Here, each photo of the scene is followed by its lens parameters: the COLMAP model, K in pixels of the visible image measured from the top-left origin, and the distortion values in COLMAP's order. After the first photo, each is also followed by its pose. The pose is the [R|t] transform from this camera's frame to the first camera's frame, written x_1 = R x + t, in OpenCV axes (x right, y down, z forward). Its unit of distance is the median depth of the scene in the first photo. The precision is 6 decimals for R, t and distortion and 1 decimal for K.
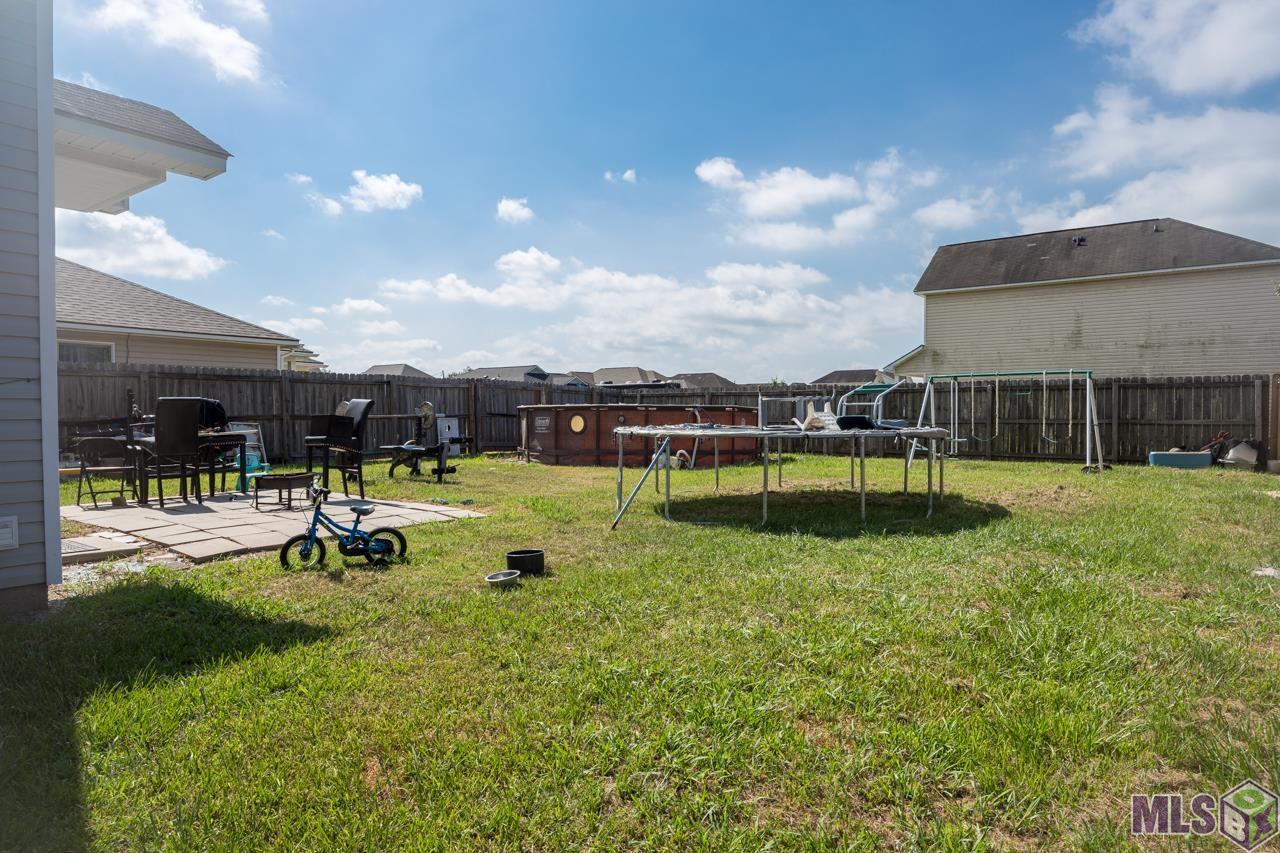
lens RADIAL K [[763.2, 0, 640.0], [0, 763.2, 426.5], [0, 0, 1]] dist [0.000003, -0.000014]
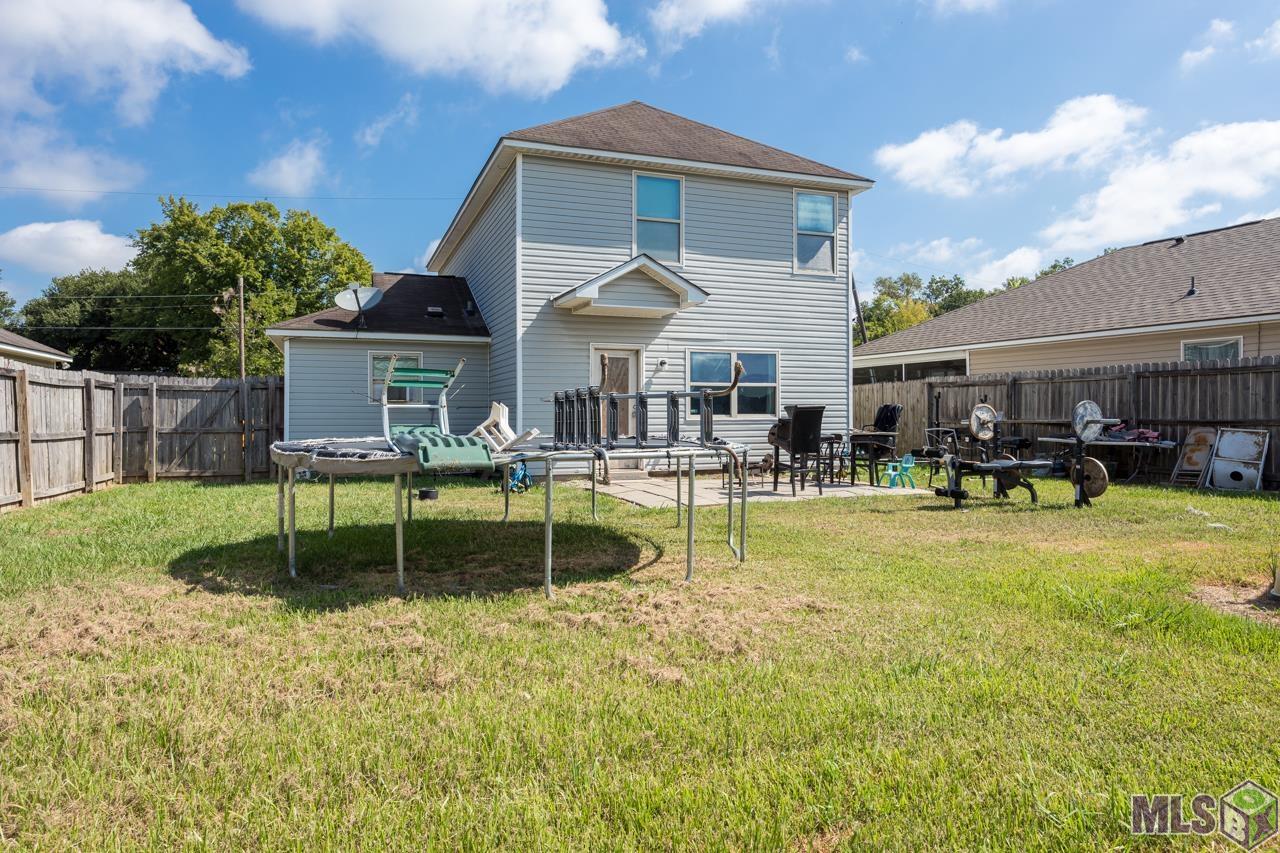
lens RADIAL K [[796.2, 0, 640.0], [0, 796.2, 426.5], [0, 0, 1]] dist [-0.000063, -0.000026]
pose [[-0.552042, 0.023571, -0.833483, 0.500350], [-0.014312, 0.999185, 0.037736, -0.028747], [0.833693, 0.032760, -0.551255, 0.941401]]
